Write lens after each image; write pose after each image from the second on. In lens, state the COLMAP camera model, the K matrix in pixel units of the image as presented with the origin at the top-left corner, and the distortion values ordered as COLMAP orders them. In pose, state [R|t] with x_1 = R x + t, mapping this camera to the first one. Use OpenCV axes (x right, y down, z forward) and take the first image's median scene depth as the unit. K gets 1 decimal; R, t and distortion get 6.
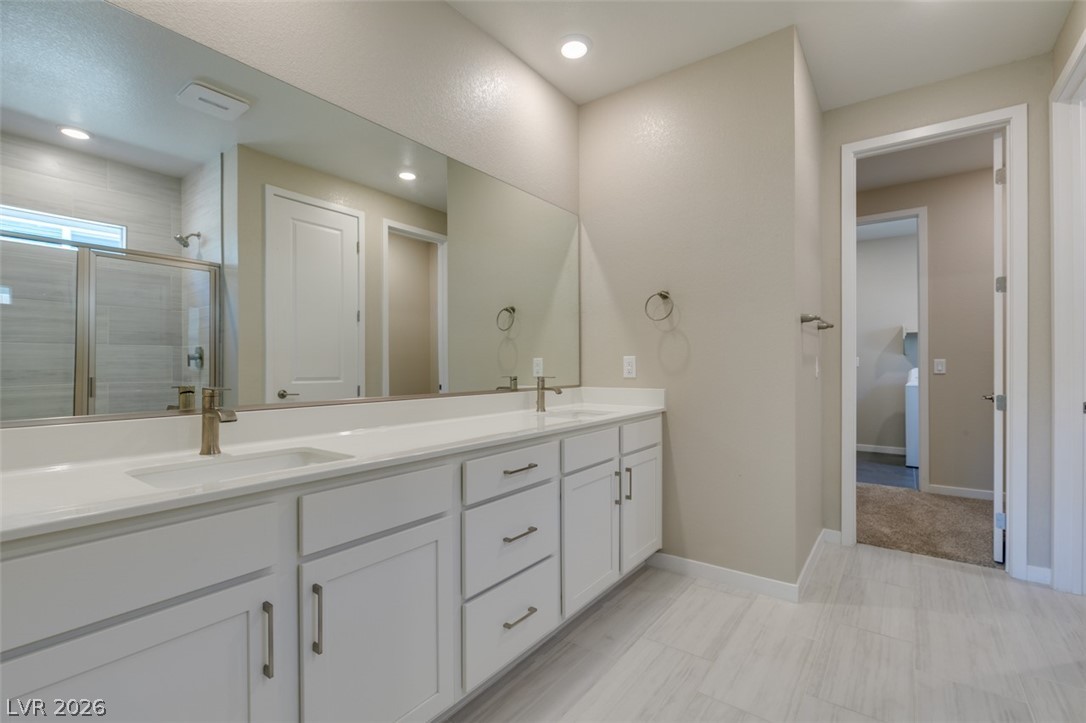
lens RADIAL K [[483.0, 0, 544.9], [0, 483.0, 365.5], [0, 0, 1]] dist [-0.001407, -0.000598]
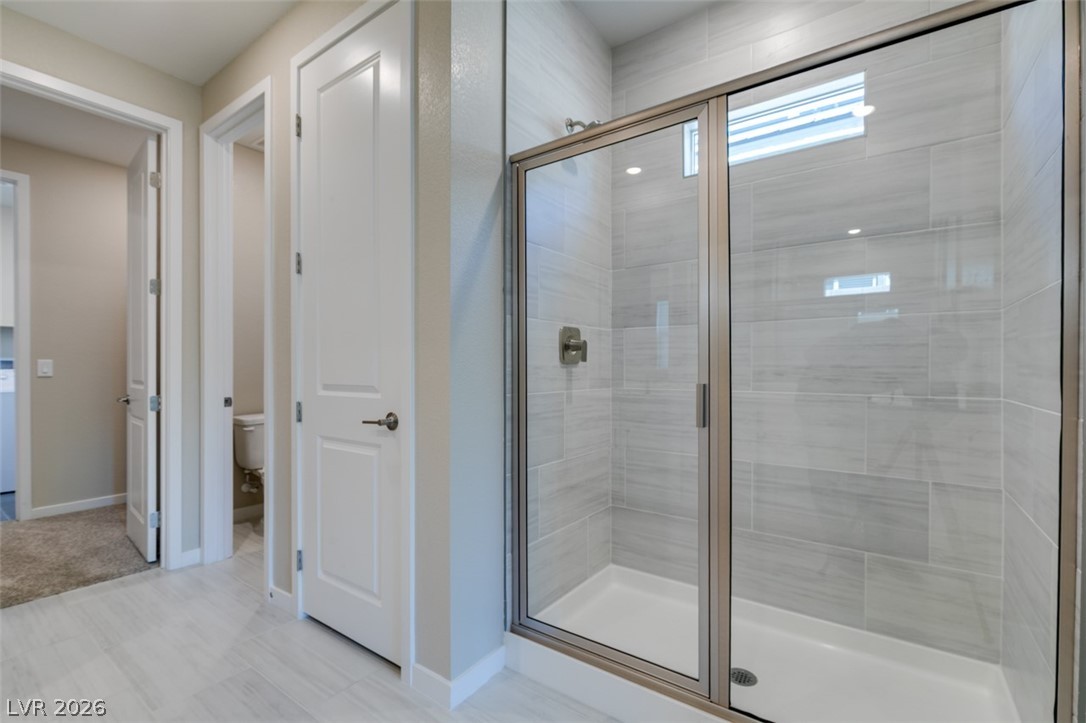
lens RADIAL K [[483.0, 0, 544.9], [0, 483.0, 365.5], [0, 0, 1]] dist [-0.001407, -0.000598]
pose [[-0.009160, 0.005508, 0.999943, -0.072852], [-0.000407, 0.999985, -0.005512, 0.002817], [-0.999958, -0.000457, -0.009158, 0.180547]]
